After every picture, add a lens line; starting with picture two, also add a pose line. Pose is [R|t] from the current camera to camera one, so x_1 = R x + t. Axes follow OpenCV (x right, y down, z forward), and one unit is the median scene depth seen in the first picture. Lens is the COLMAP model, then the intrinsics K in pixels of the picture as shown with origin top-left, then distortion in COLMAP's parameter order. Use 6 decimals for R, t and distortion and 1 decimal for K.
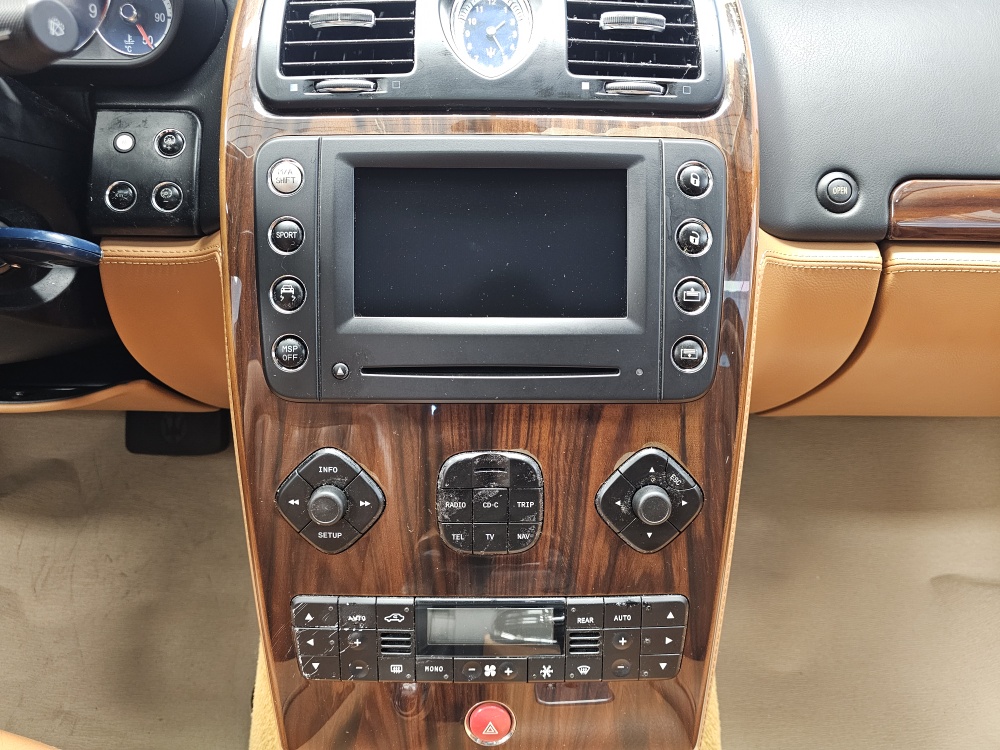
lens RADIAL K [[684.7, 0, 503.1], [0, 684.7, 361.9], [0, 0, 1]] dist [0.062483, -0.085254]
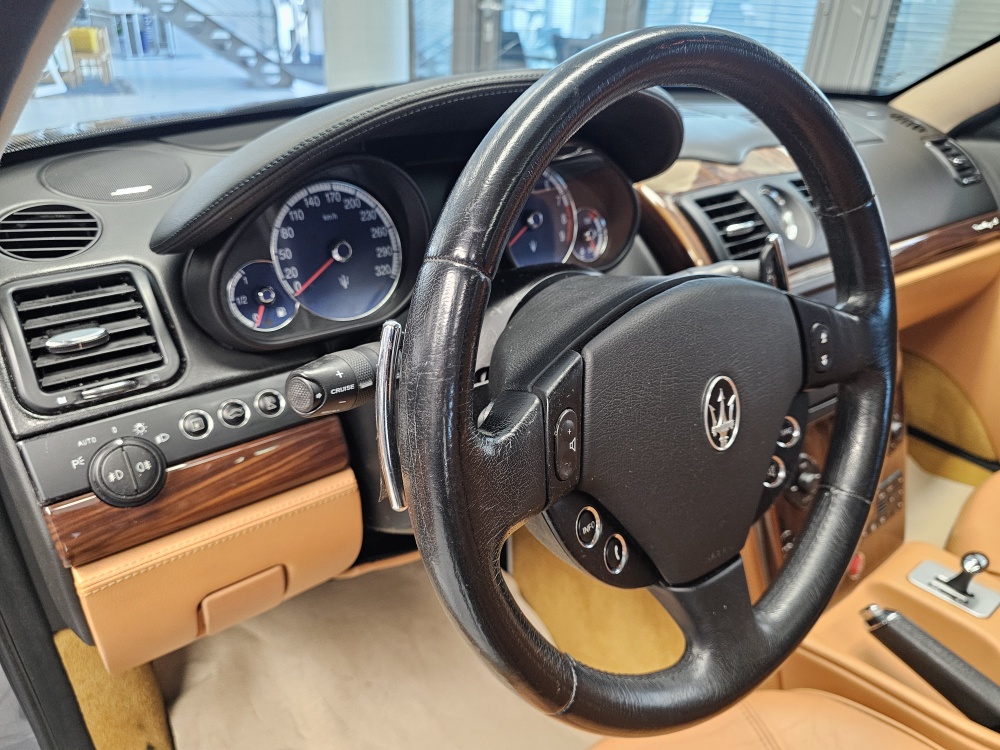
lens RADIAL K [[684.7, 0, 503.1], [0, 684.7, 361.9], [0, 0, 1]] dist [0.062483, -0.085254]
pose [[0.810708, -0.255256, 0.526875, -1.829719], [0.259465, 0.963391, 0.067494, -0.448288], [-0.524815, 0.081987, 0.847259, -0.200260]]
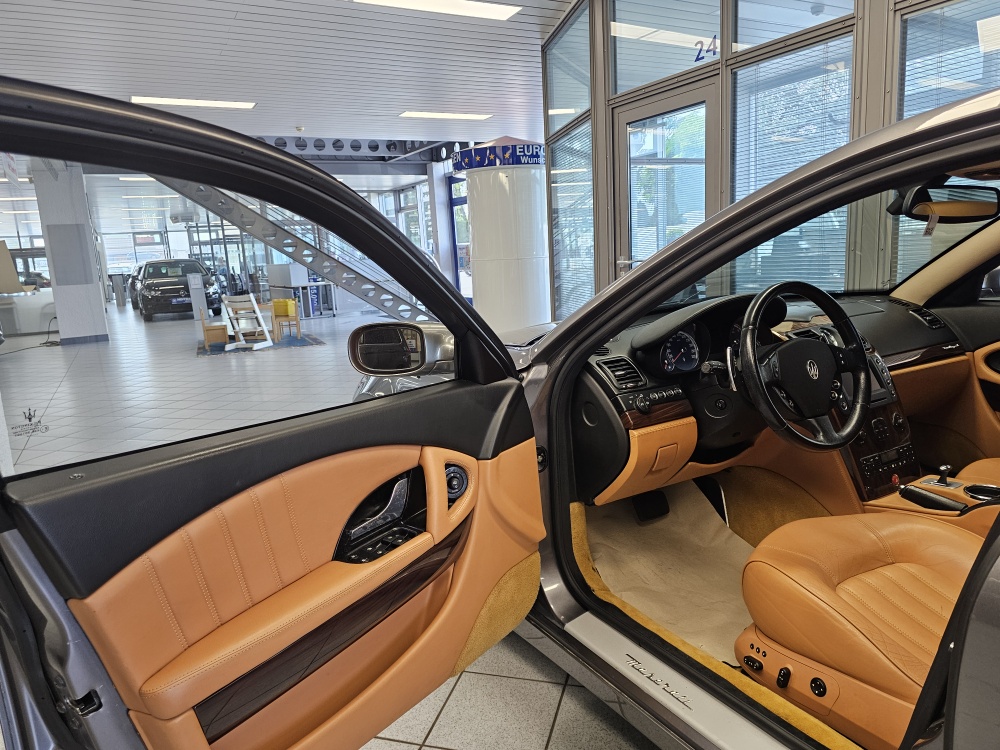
lens RADIAL K [[679.3, 0, 493.2], [0, 679.3, 364.4], [0, 0, 1]] dist [0.060361, -0.065153]
pose [[0.874881, -0.144604, 0.462247, -4.580166], [0.295181, 0.915854, -0.272176, 0.311637], [-0.383993, 0.374568, 0.843948, -2.226928]]
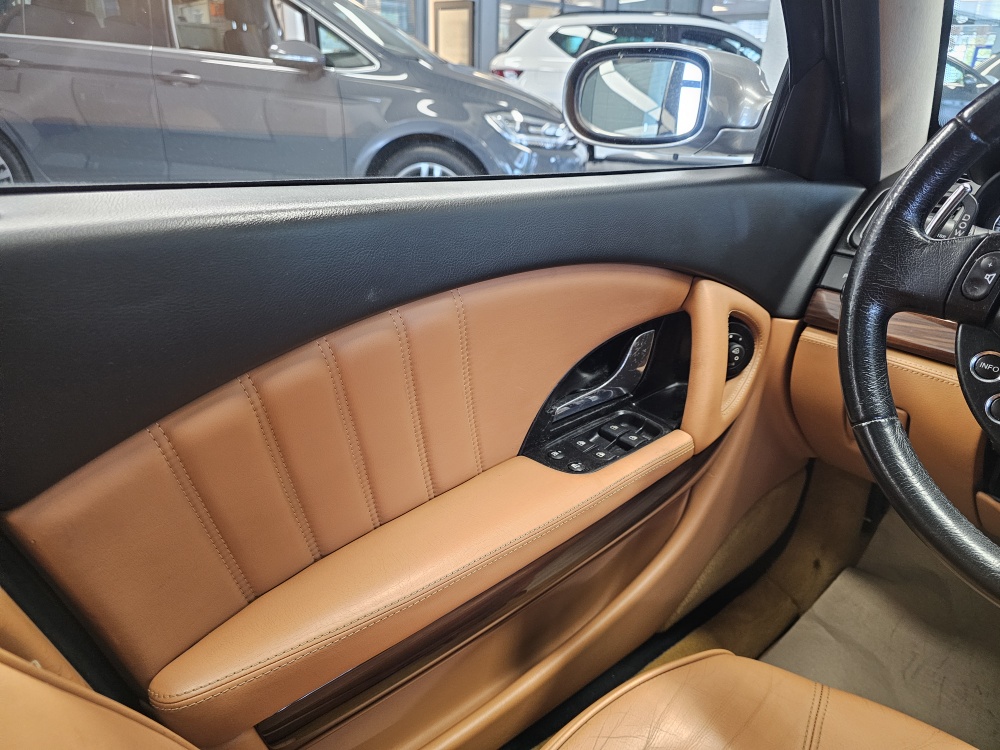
lens RADIAL K [[684.7, 0, 503.1], [0, 684.7, 361.9], [0, 0, 1]] dist [0.062483, -0.085254]
pose [[0.624383, 0.302934, -0.719984, -0.944320], [-0.398234, 0.916402, 0.040221, 0.154255], [0.671979, 0.261608, 0.692824, -0.831086]]
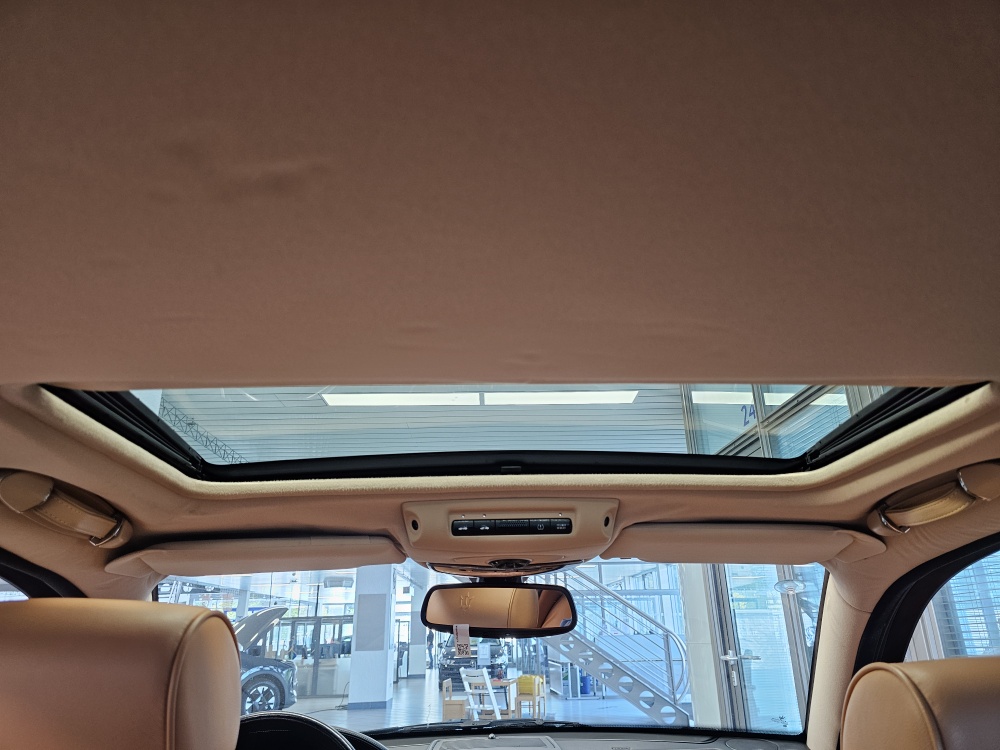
lens RADIAL K [[677.9, 0, 505.6], [0, 677.9, 379.0], [0, 0, 1]] dist [0.033461, -0.001154]
pose [[0.998755, -0.025475, 0.042900, -0.071121], [0.049202, 0.645505, -0.762169, 0.687904], [-0.008276, 0.763331, 0.645955, -2.727440]]
